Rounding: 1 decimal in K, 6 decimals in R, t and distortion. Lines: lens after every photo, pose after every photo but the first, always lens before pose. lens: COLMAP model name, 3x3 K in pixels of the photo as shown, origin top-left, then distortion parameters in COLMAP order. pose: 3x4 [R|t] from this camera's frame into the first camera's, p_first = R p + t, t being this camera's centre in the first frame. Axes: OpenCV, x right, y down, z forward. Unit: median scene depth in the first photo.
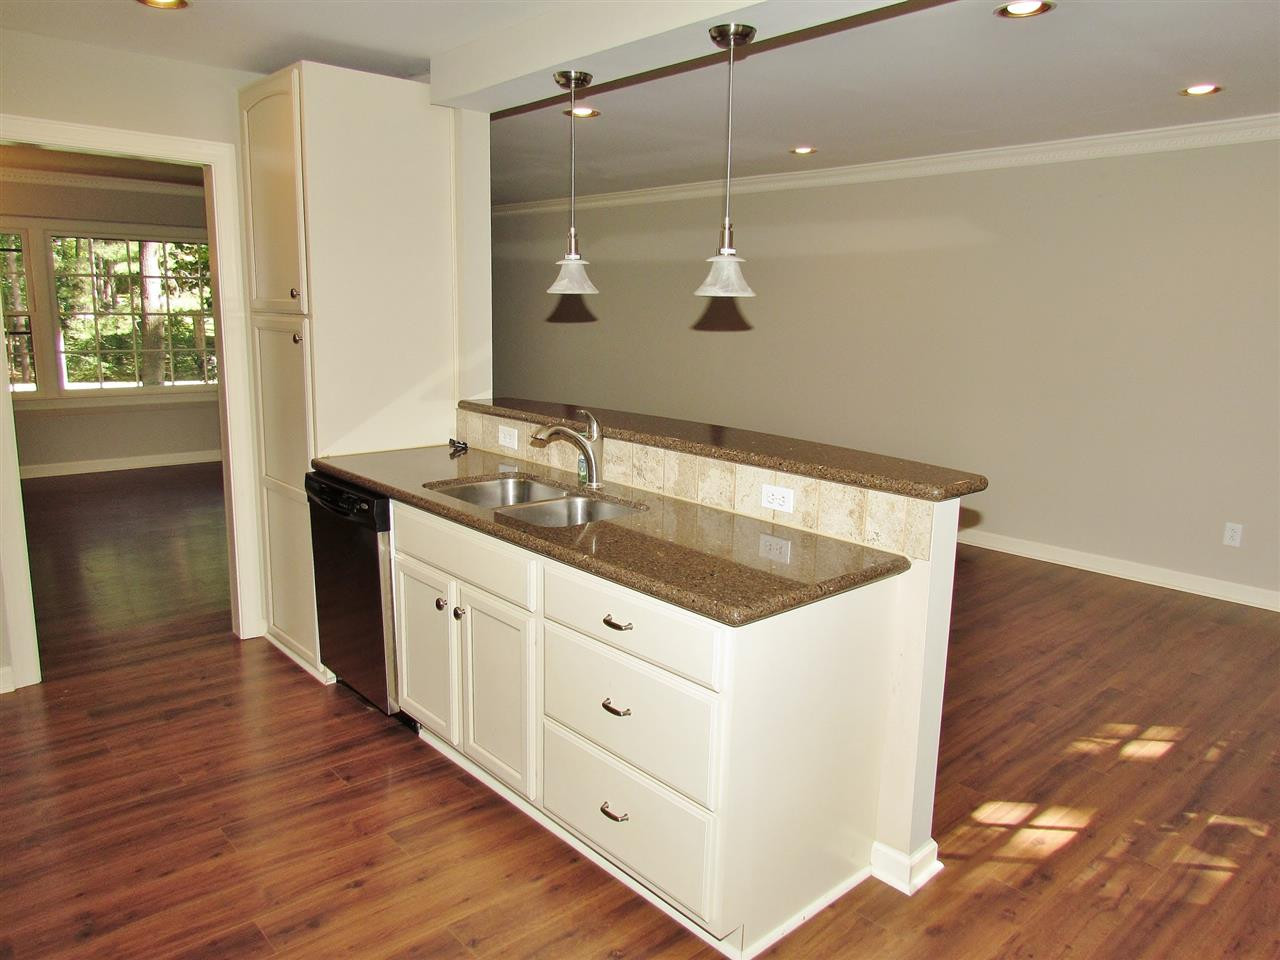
lens RADIAL K [[911.1, 0, 640.0], [0, 911.1, 480.0], [0, 0, 1]] dist [-0.034884, 0.007033]
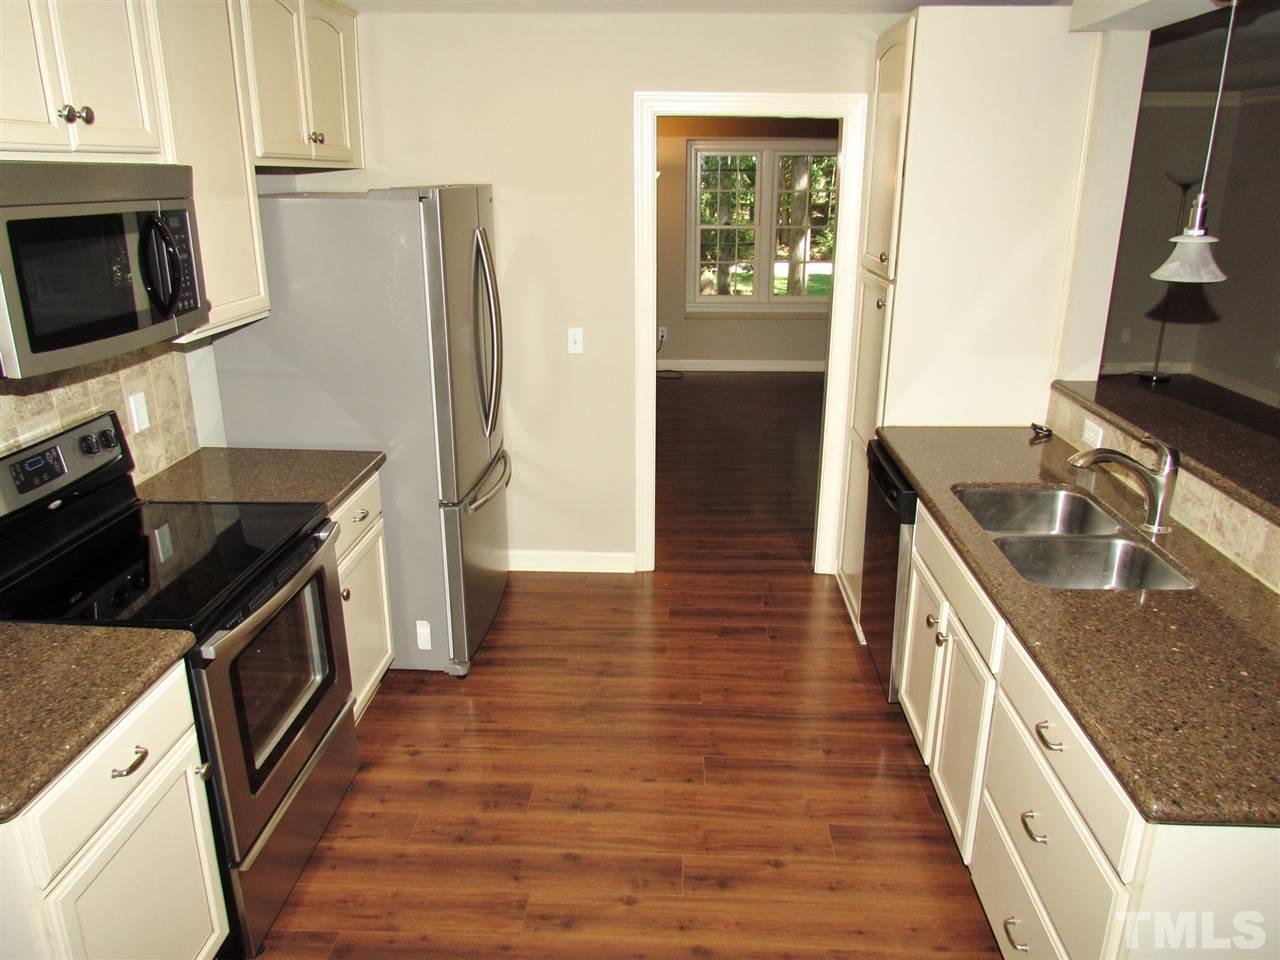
lens RADIAL K [[911.1, 0, 640.0], [0, 911.1, 480.0], [0, 0, 1]] dist [-0.034884, 0.007033]
pose [[0.710483, 0.197831, -0.675335, 0.155440], [-0.109265, 0.979045, 0.171847, -0.122899], [0.695180, -0.048304, 0.717211, 0.114296]]
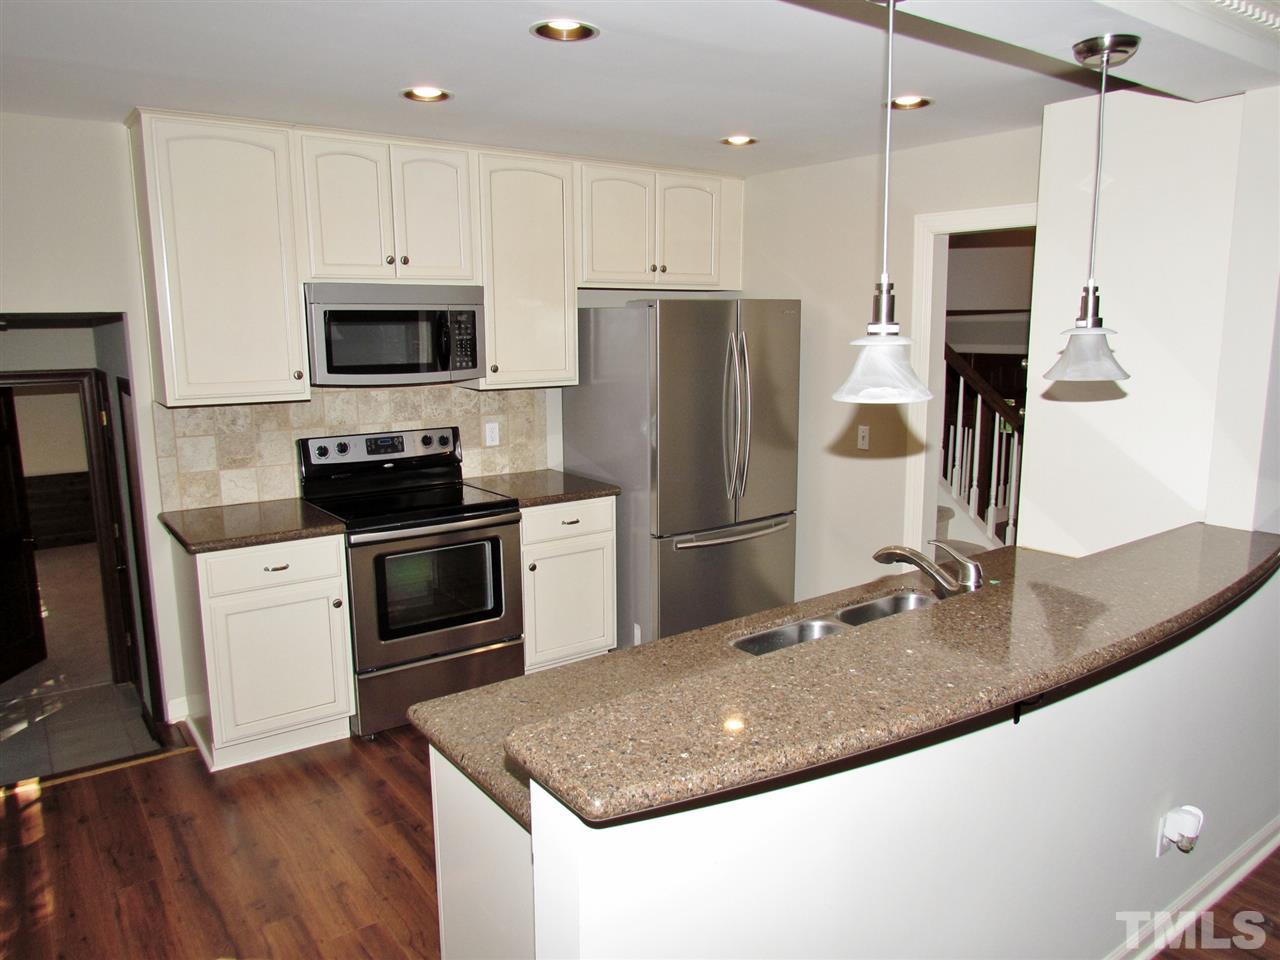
lens RADIAL K [[911.1, 0, 640.0], [0, 911.1, 480.0], [0, 0, 1]] dist [-0.034884, 0.007033]
pose [[-0.099180, 0.146860, -0.984173, 0.629588], [-0.174583, 0.971139, 0.162508, -0.191090], [0.979635, 0.187937, -0.070678, 0.772602]]
